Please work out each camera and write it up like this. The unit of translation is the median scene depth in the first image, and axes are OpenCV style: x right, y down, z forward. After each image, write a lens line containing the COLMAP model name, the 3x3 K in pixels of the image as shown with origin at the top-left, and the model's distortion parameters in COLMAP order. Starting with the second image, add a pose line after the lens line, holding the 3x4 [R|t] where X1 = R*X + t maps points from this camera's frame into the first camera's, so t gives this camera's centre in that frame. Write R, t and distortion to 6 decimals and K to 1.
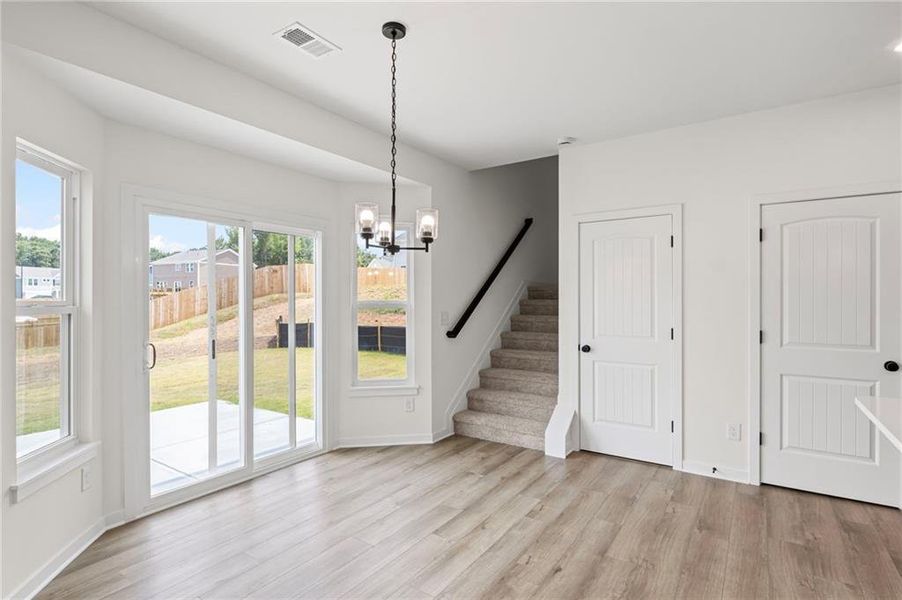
lens RADIAL K [[456.0, 0, 452.1], [0, 456.0, 297.7], [0, 0, 1]] dist [-0.004379, -0.001093]
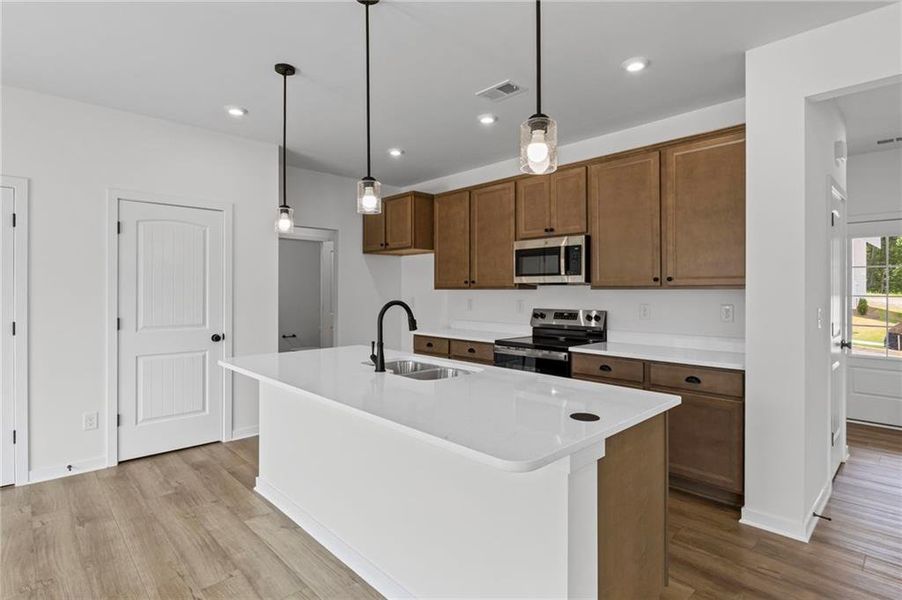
lens RADIAL K [[456.0, 0, 455.2], [0, 456.0, 292.1], [0, 0, 1]] dist [-0.004379, -0.001093]
pose [[0.206510, -0.003744, 0.978437, -0.158976], [-0.007276, 0.999959, 0.005362, 0.000118], [-0.978417, -0.008226, 0.206474, 0.014007]]
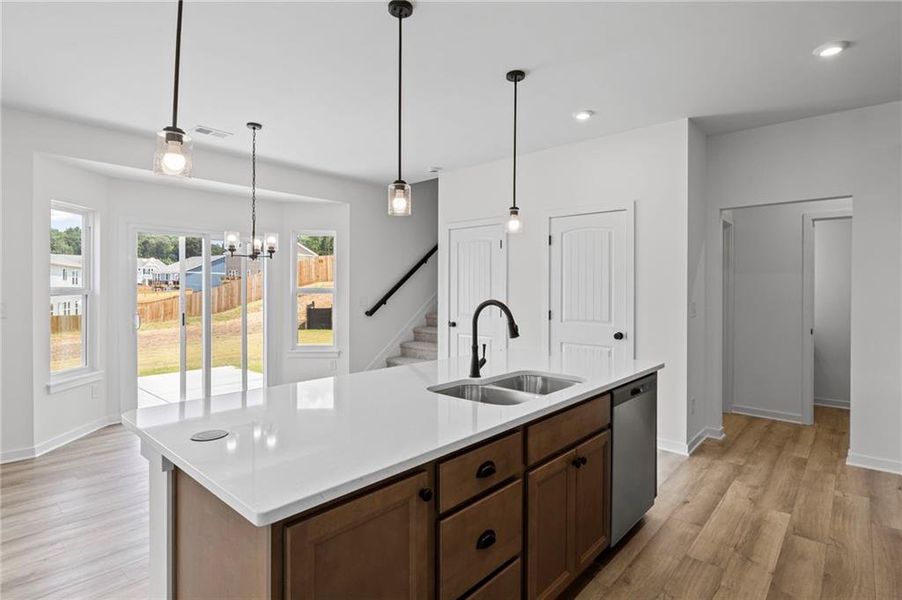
lens RADIAL K [[456.0, 0, 450.4], [0, 456.0, 287.0], [0, 0, 1]] dist [-0.004379, -0.001093]
pose [[0.991300, 0.002646, -0.131597, 0.464862], [-0.002296, 0.999993, 0.002812, -0.001022], [0.131603, -0.002485, 0.991299, -0.323300]]
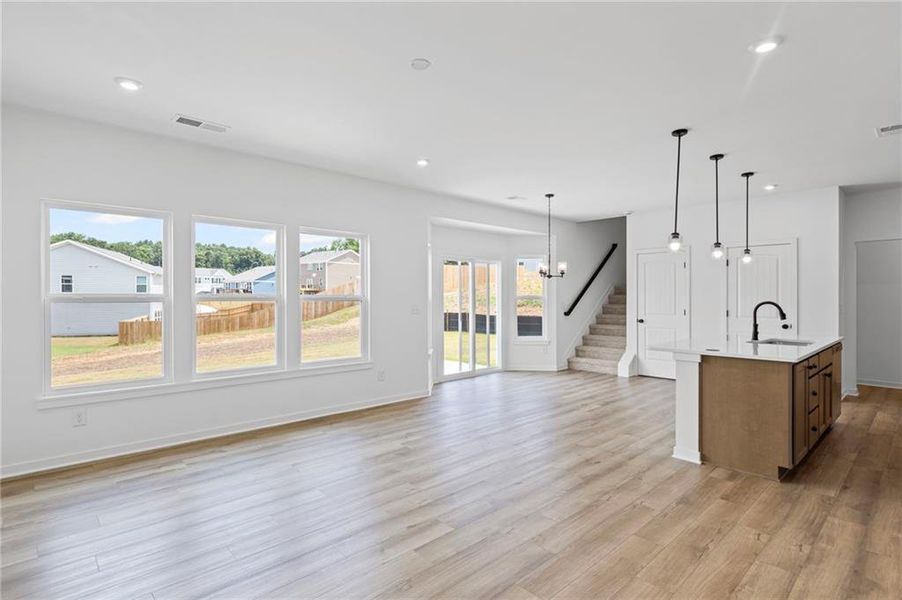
lens RADIAL K [[456.0, 0, 450.6], [0, 456.0, 295.2], [0, 0, 1]] dist [-0.004379, -0.001093]
pose [[0.975811, -0.000462, -0.218614, -0.062781], [0.001581, 0.999987, 0.004946, -0.006073], [0.218609, -0.005172, 0.975799, -1.015703]]
